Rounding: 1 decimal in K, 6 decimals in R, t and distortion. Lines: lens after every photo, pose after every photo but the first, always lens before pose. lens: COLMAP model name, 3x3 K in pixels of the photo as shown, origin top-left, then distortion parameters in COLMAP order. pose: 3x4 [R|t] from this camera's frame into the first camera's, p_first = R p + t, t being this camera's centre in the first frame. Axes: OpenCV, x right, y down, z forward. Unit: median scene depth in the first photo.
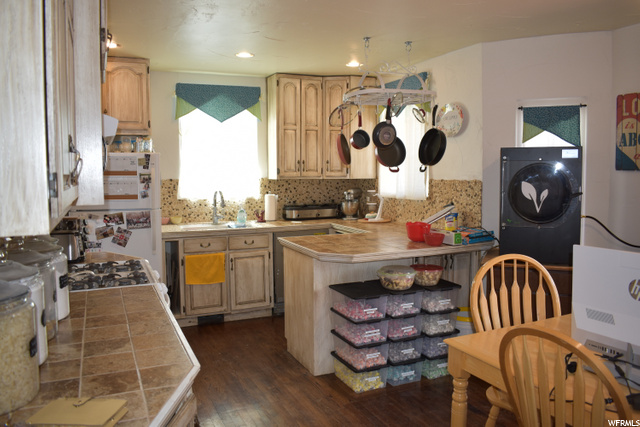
lens RADIAL K [[506.6, 0, 321.1], [0, 506.6, 210.4], [0, 0, 1]] dist [-0.080701, -0.001567]
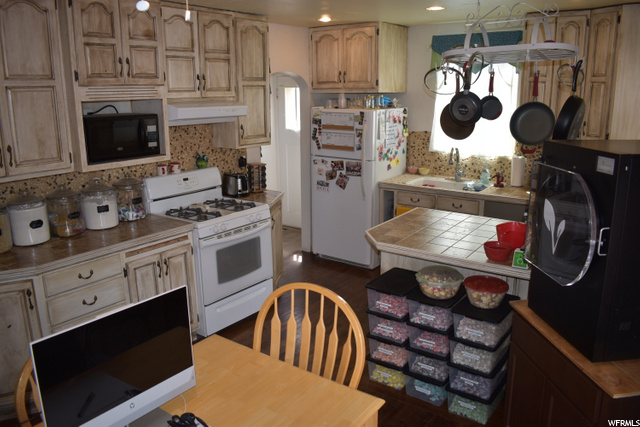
lens RADIAL K [[506.6, 0, 321.4], [0, 506.6, 214.5], [0, 0, 1]] dist [-0.080701, -0.001567]
pose [[0.493150, 0.211417, -0.843863, 0.614777], [-0.062889, 0.976146, 0.207806, -0.116485], [0.867668, -0.049410, 0.494683, 0.348195]]
